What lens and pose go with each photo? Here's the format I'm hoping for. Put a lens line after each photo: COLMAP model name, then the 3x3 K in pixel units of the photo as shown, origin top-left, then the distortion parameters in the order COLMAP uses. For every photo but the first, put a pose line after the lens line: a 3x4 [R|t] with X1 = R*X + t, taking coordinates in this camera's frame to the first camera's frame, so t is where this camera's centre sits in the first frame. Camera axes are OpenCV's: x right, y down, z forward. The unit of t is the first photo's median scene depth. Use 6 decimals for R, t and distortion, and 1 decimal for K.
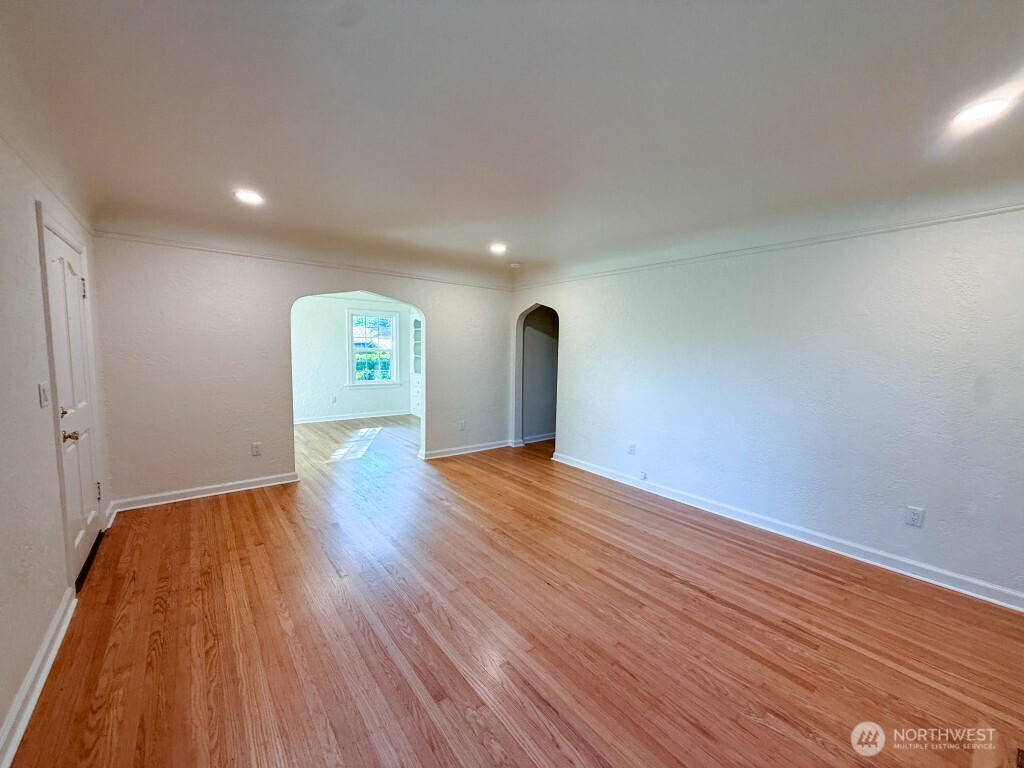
lens RADIAL K [[410.3, 0, 520.4], [0, 410.3, 388.7], [0, 0, 1]] dist [-0.000522, 0.000563]
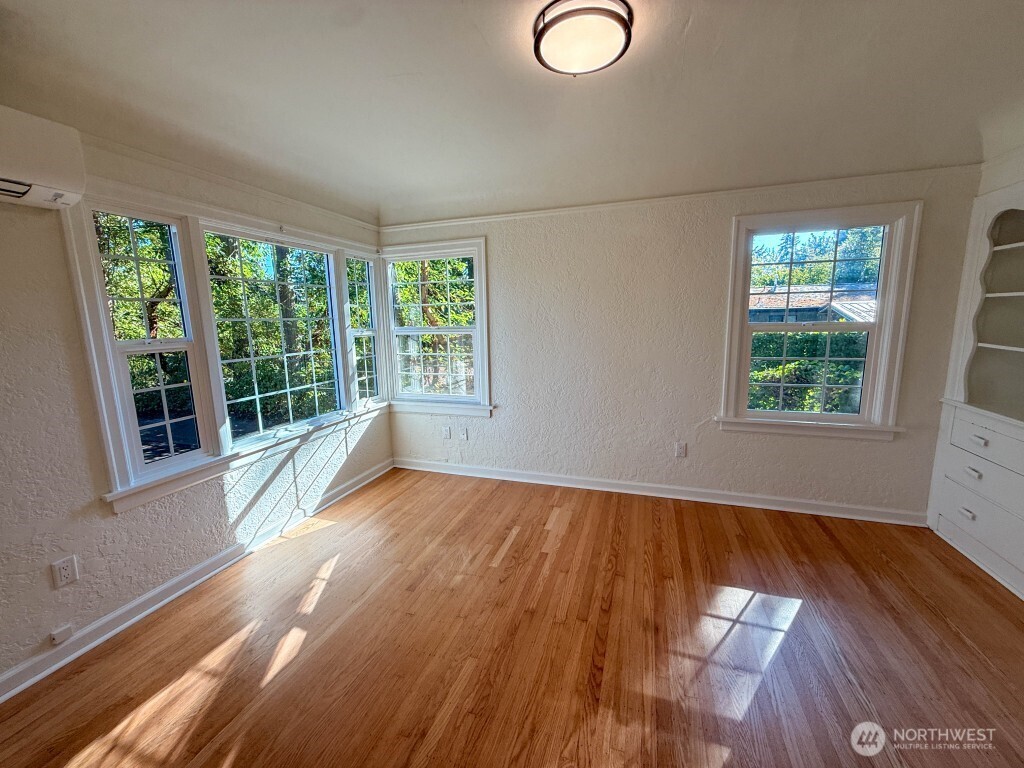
lens RADIAL K [[410.3, 0, 513.7], [0, 410.3, 380.0], [0, 0, 1]] dist [-0.000522, 0.000563]
pose [[0.540590, 0.090320, -0.836424, -0.190771], [-0.046554, 0.995908, 0.077454, -0.062752], [0.839997, -0.002931, 0.542583, 0.580398]]
